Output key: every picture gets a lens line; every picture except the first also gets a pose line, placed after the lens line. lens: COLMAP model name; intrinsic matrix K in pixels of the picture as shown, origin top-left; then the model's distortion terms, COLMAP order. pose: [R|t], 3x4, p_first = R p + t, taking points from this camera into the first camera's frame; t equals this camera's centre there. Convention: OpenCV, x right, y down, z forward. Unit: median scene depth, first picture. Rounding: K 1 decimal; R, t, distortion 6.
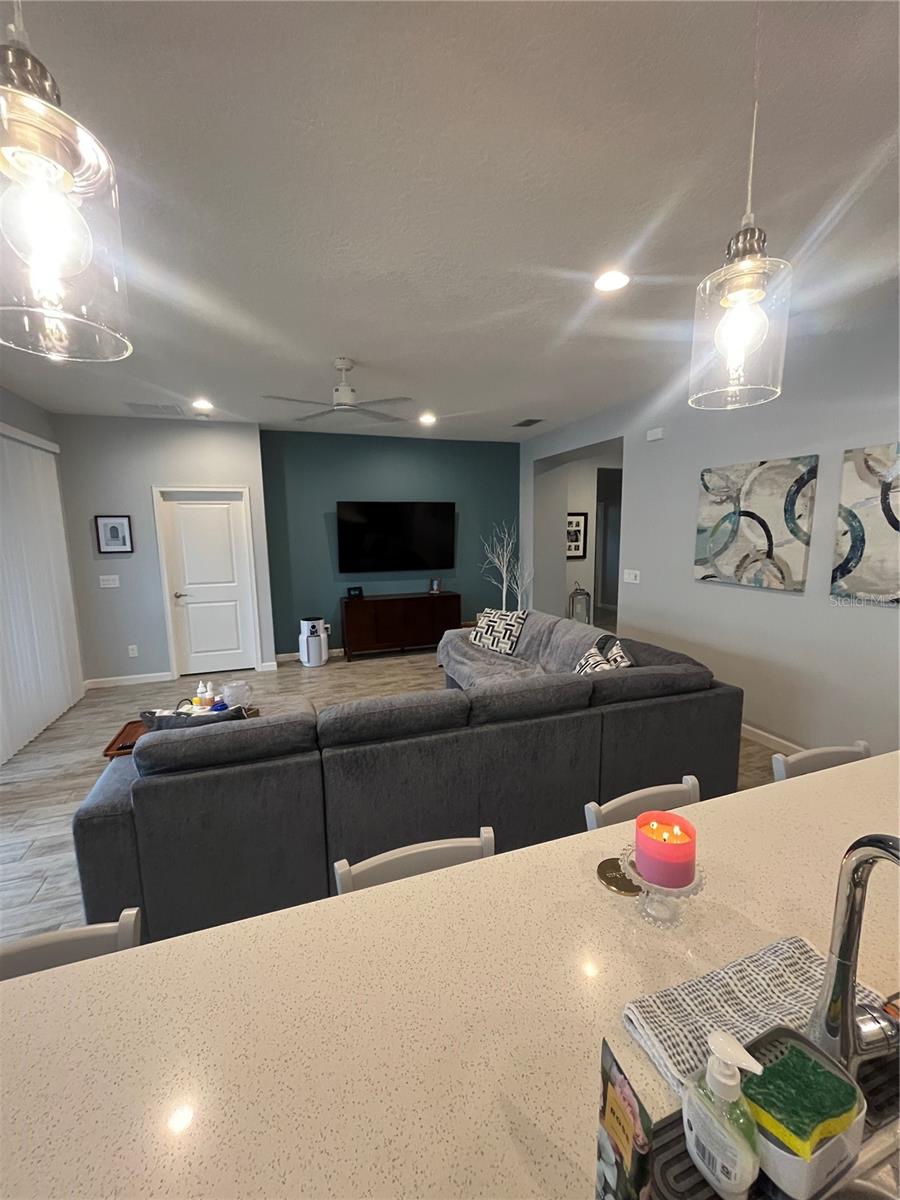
lens RADIAL K [[482.4, 0, 449.0], [0, 482.4, 599.4], [0, 0, 1]] dist [-0.004247, 0.000888]
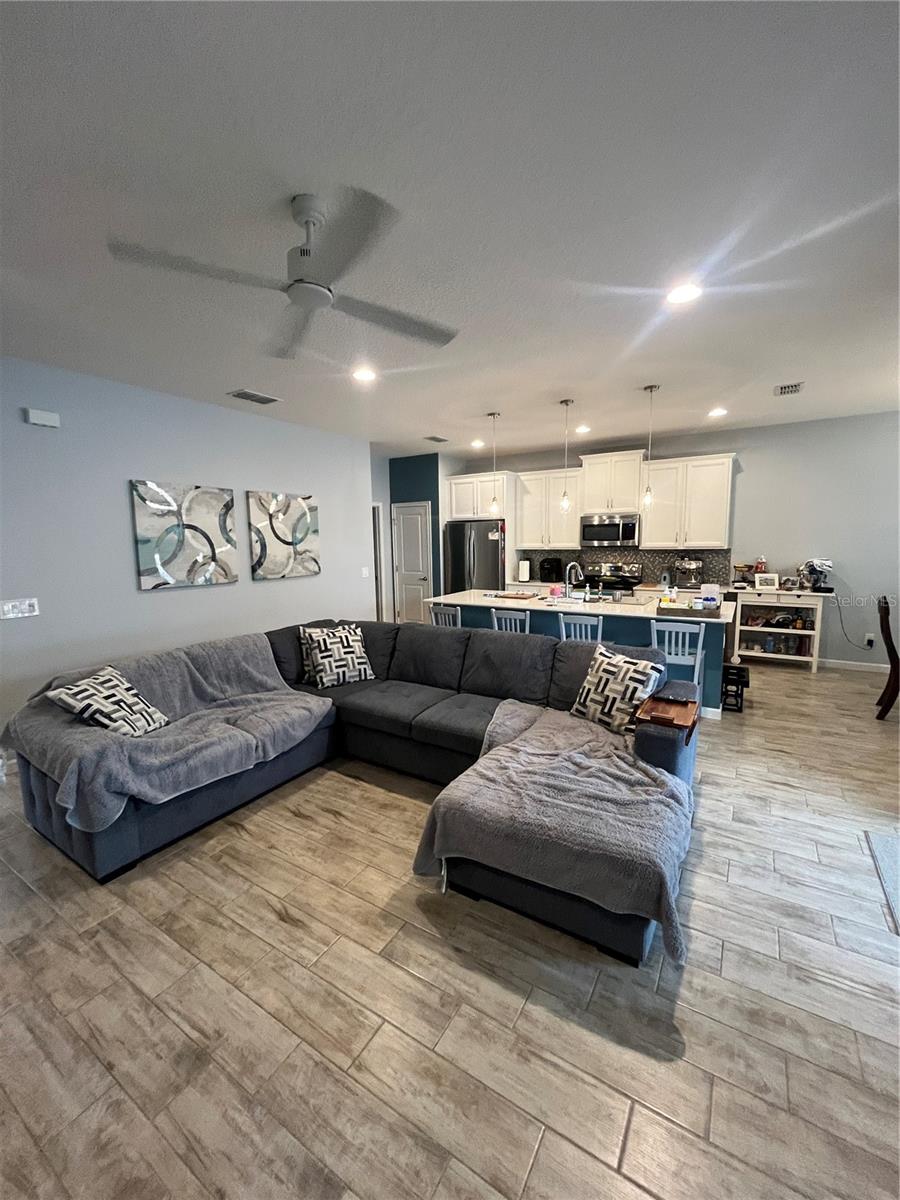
lens RADIAL K [[482.4, 0, 447.2], [0, 482.4, 600.8], [0, 0, 1]] dist [-0.004247, 0.000888]
pose [[-0.621087, -0.075232, 0.780123, -0.715177], [0.138067, 0.969313, 0.203397, -0.149955], [-0.771485, 0.234036, -0.591641, 1.225022]]
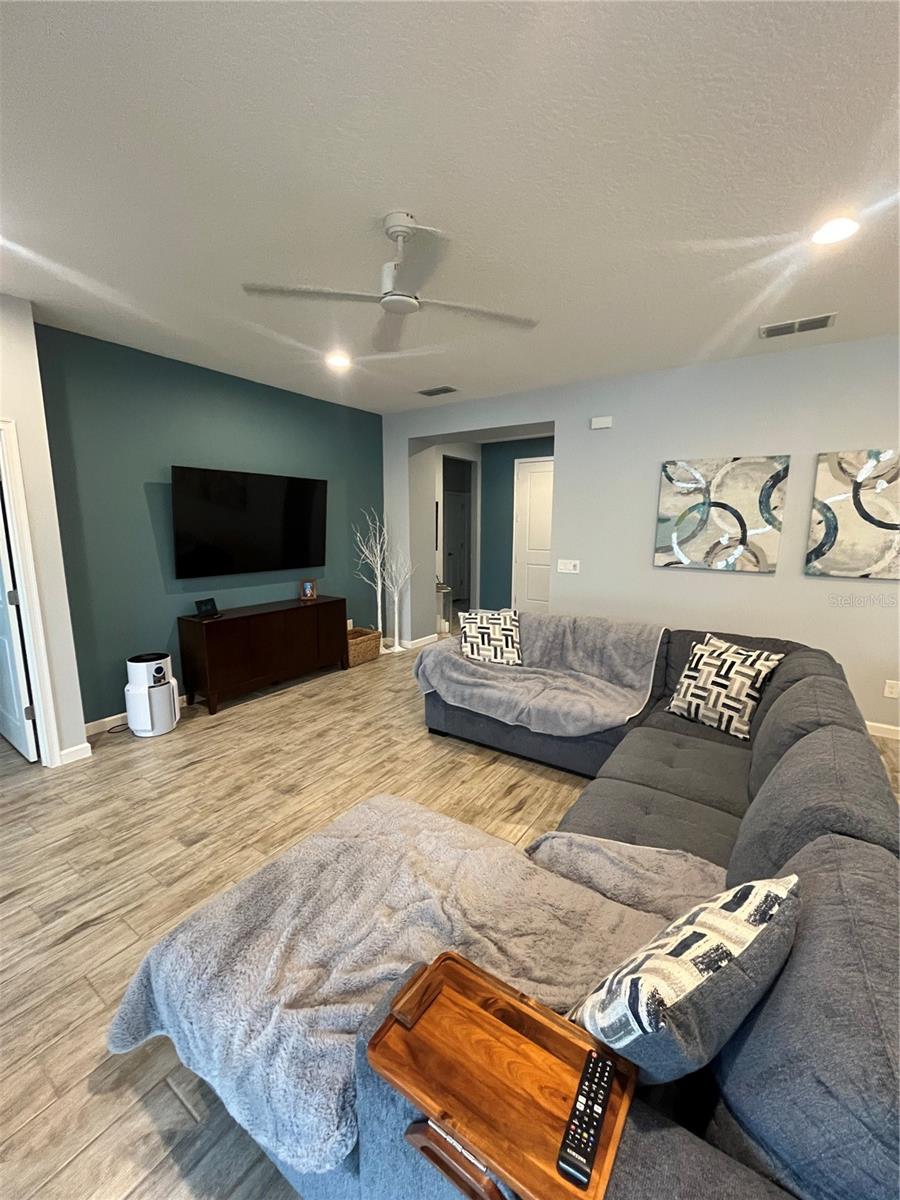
lens RADIAL K [[482.4, 0, 449.1], [0, 482.4, 601.8], [0, 0, 1]] dist [-0.004247, 0.000888]
pose [[0.805917, -0.079416, 0.586678, -0.523897], [0.069764, 0.996797, 0.039098, -0.041174], [-0.587904, 0.009419, 0.808876, 0.459949]]
